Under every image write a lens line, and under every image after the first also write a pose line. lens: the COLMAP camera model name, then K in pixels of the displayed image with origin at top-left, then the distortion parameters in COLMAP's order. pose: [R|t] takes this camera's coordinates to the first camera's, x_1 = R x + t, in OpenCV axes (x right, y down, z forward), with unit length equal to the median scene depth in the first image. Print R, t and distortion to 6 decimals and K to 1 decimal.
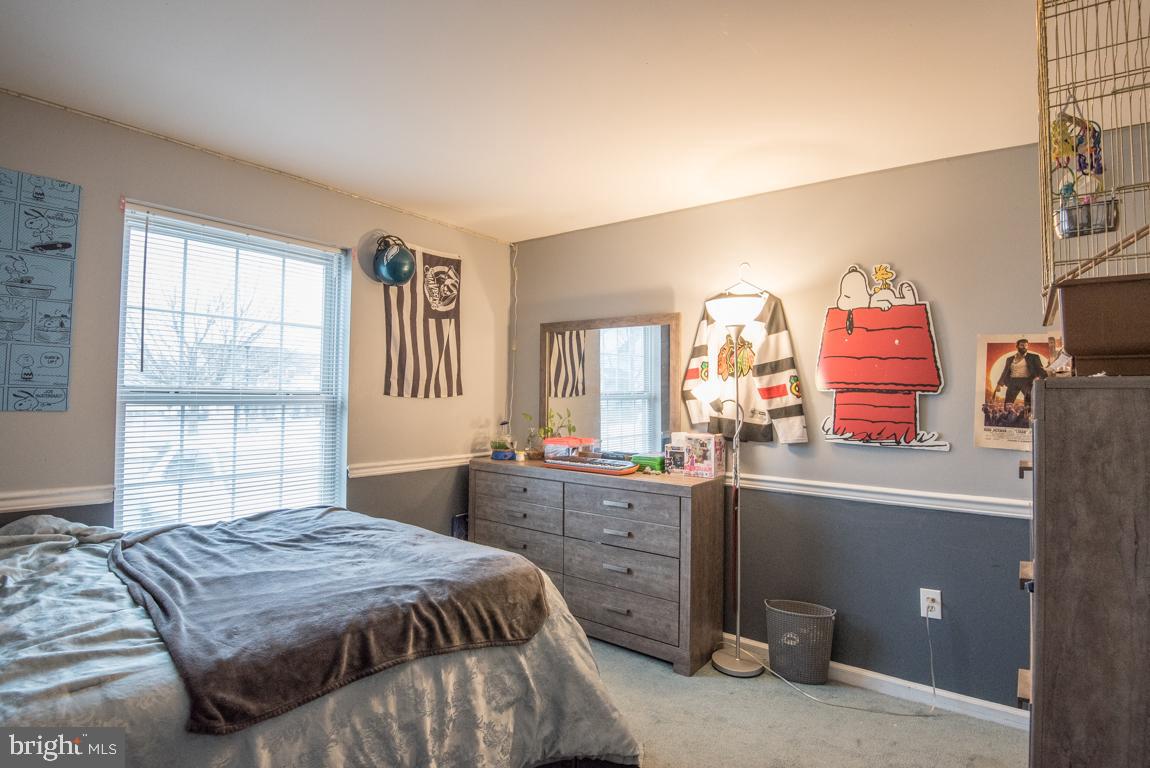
lens RADIAL K [[616.3, 0, 575.0], [0, 616.3, 384.0], [0, 0, 1]] dist [-0.004875, -0.001169]
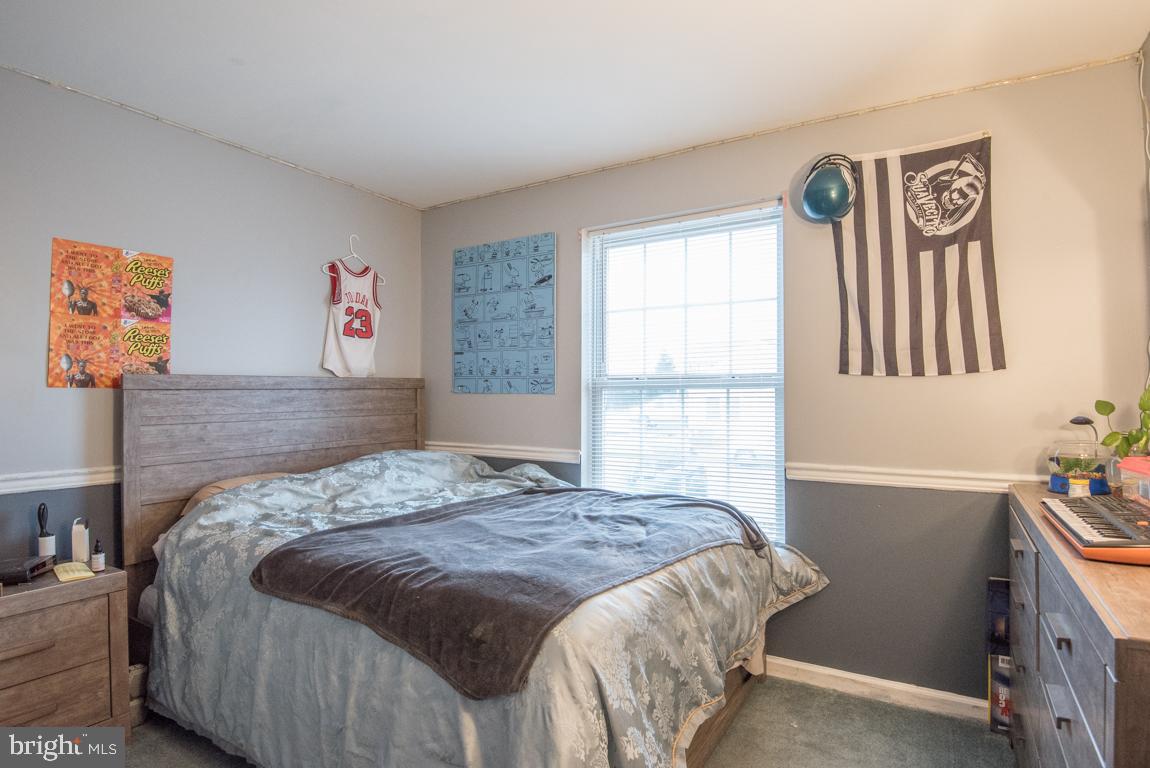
lens RADIAL K [[616.3, 0, 575.0], [0, 616.3, 384.0], [0, 0, 1]] dist [-0.004875, -0.001169]
pose [[0.085167, -0.020324, -0.996159, 0.412456], [0.033653, 0.999280, -0.017510, 0.033646], [0.995798, -0.032032, 0.085790, 0.648060]]
